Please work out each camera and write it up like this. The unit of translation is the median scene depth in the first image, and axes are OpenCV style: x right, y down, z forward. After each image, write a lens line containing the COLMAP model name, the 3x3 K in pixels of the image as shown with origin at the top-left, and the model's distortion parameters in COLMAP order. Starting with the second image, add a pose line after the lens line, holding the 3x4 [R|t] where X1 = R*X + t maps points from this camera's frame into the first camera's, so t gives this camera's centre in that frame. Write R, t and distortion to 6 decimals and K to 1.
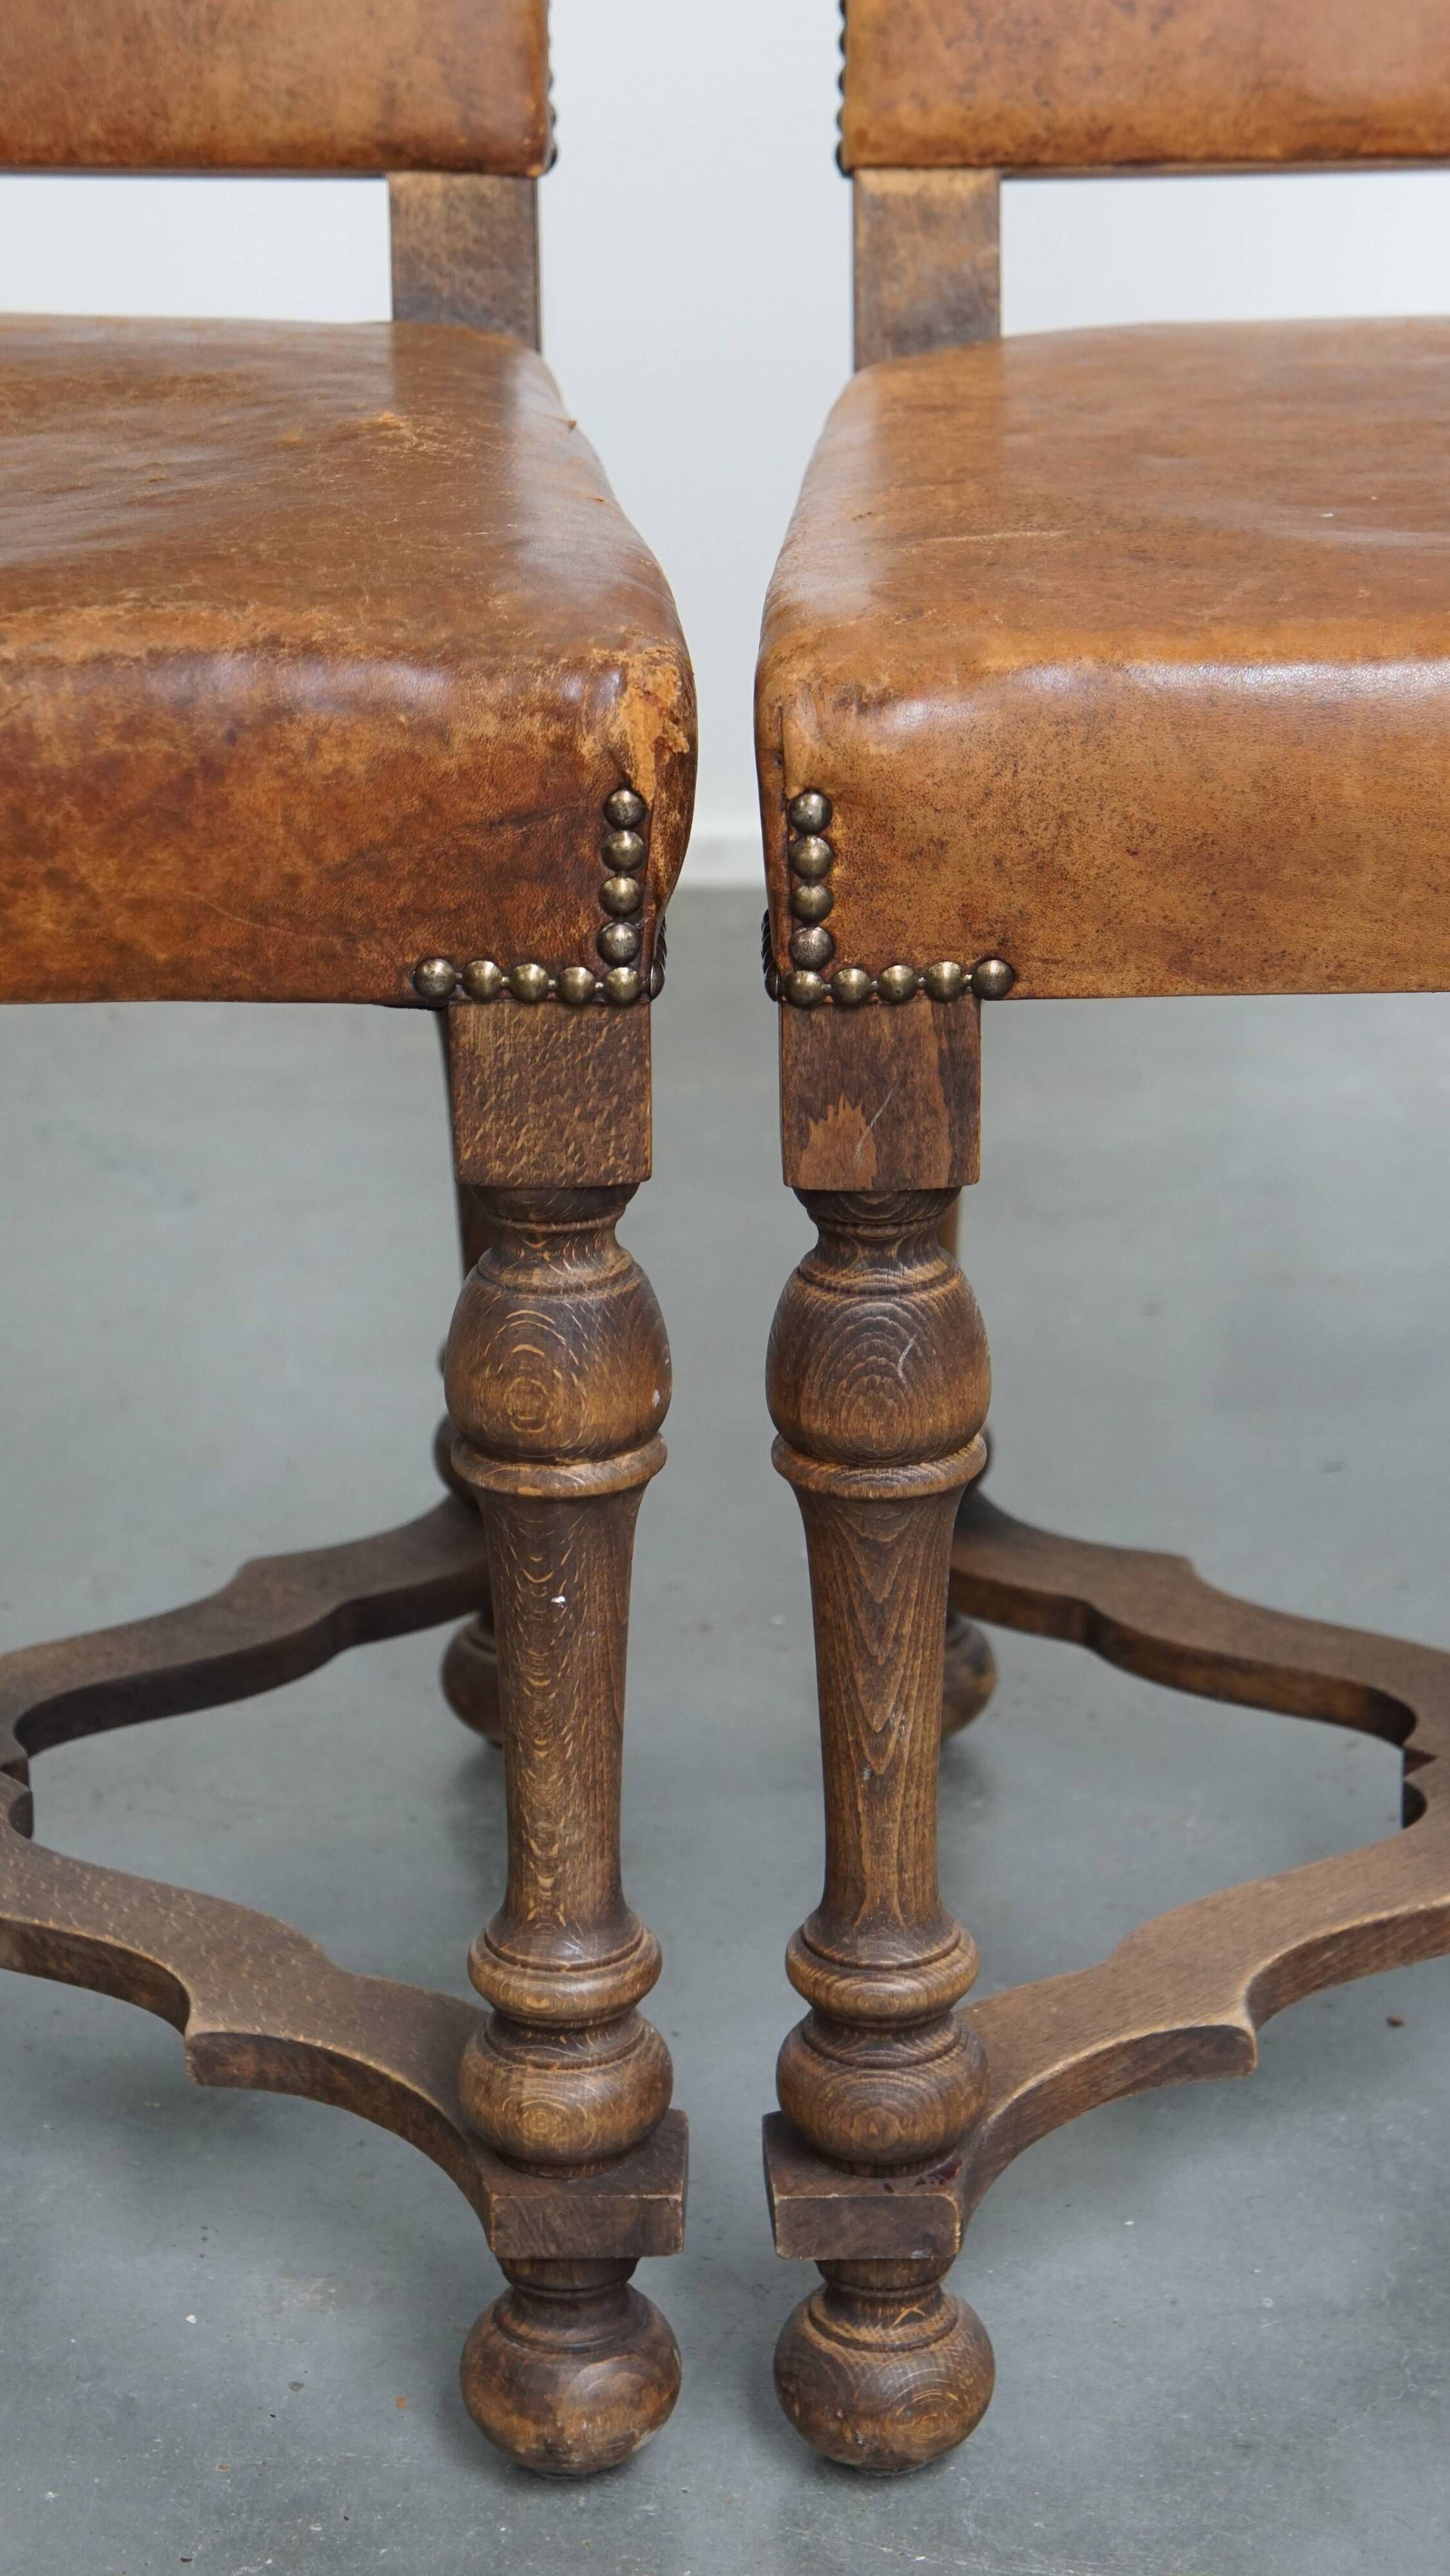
lens RADIAL K [[5192.6, 0, 725.0], [0, 5192.6, 1288.0], [0, 0, 1]] dist [0.271190, 0.444607]
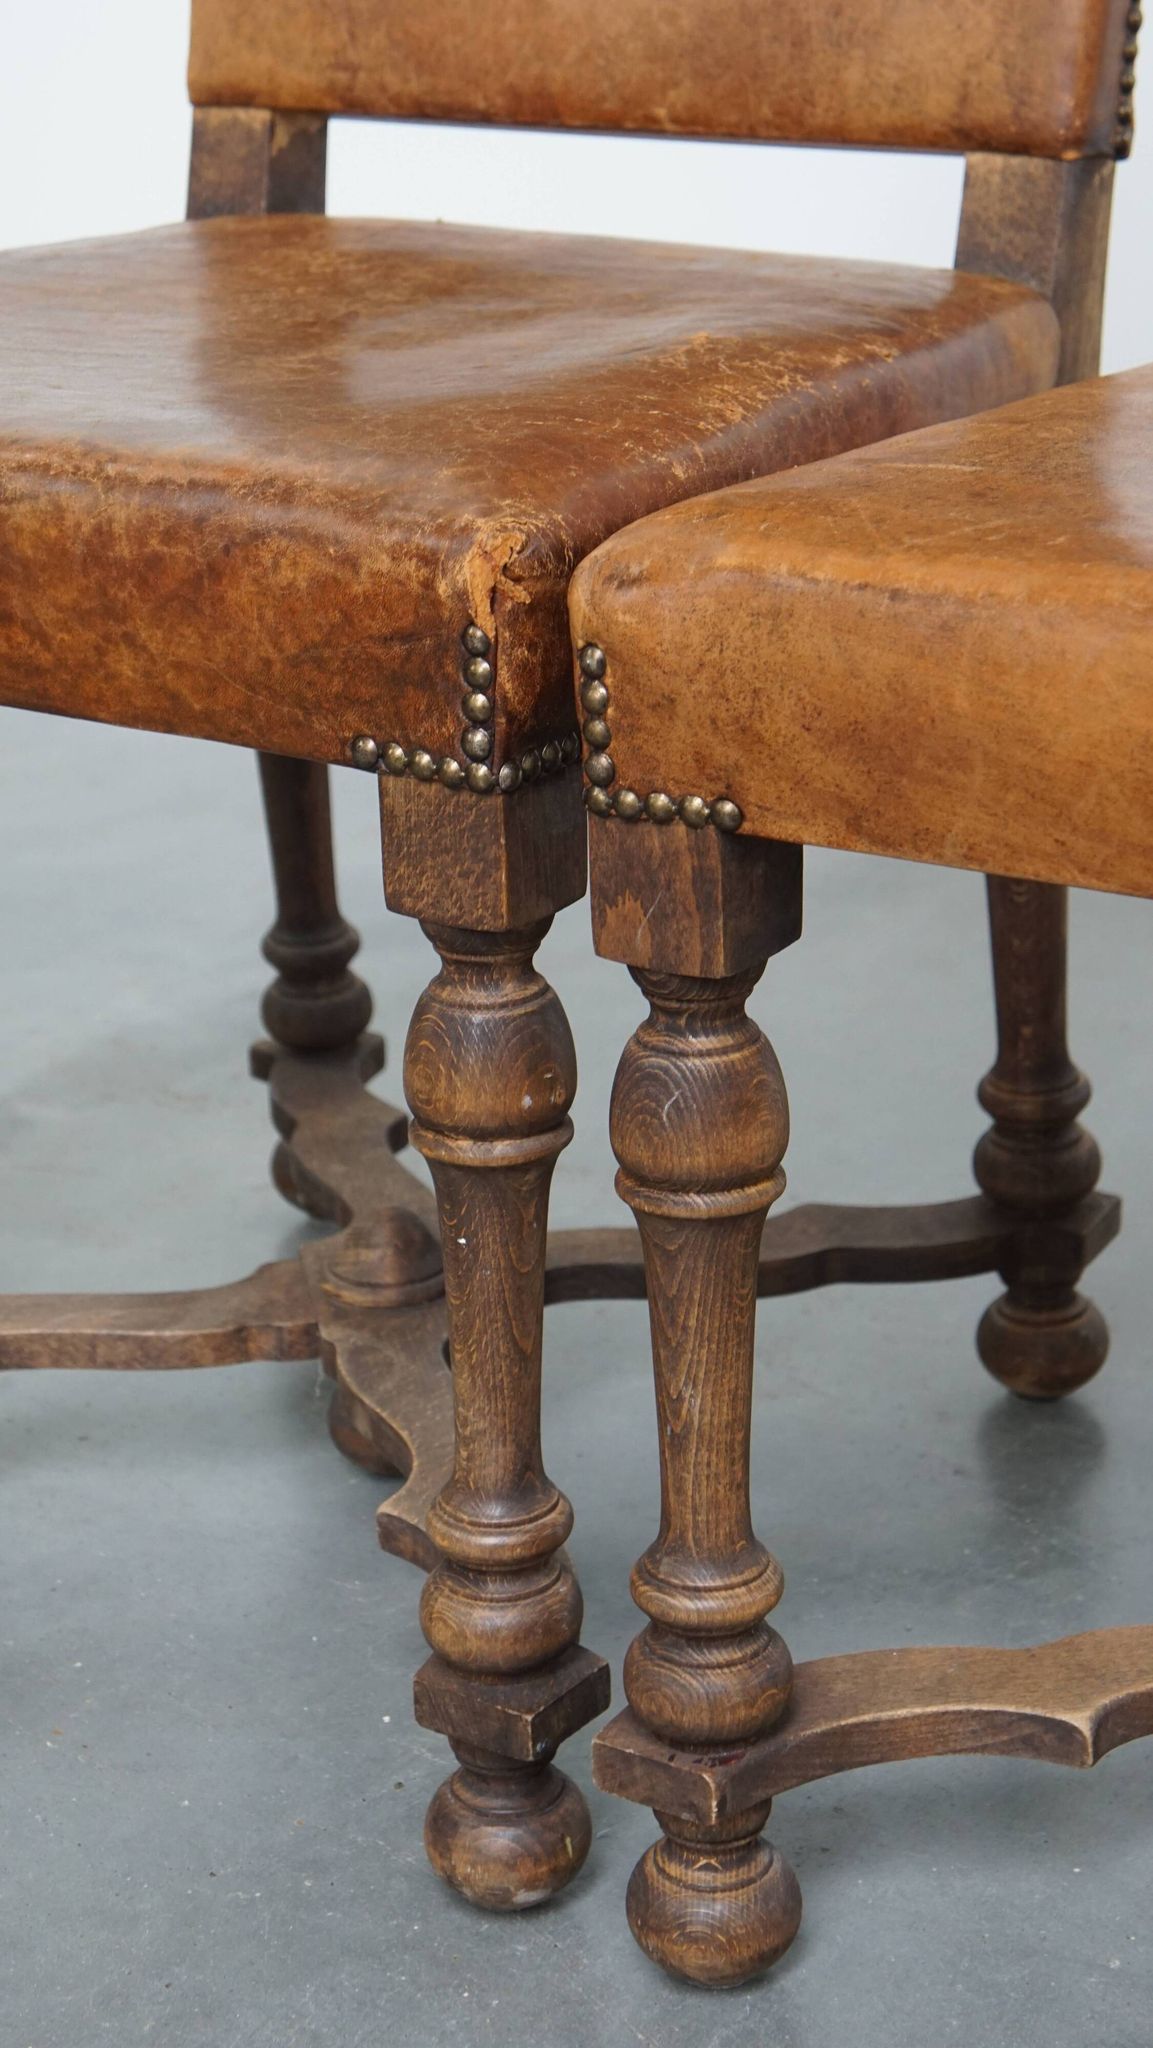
lens RADIAL K [[3786.0, 0, 576.5], [0, 3786.0, 1024.0], [0, 0, 1]] dist [0.232703, 0.469890]
pose [[0.825274, 0.178884, -0.535652, 0.511381], [-0.170478, 0.983170, 0.065681, -0.063404], [0.538387, 0.037112, 0.841880, 0.221144]]
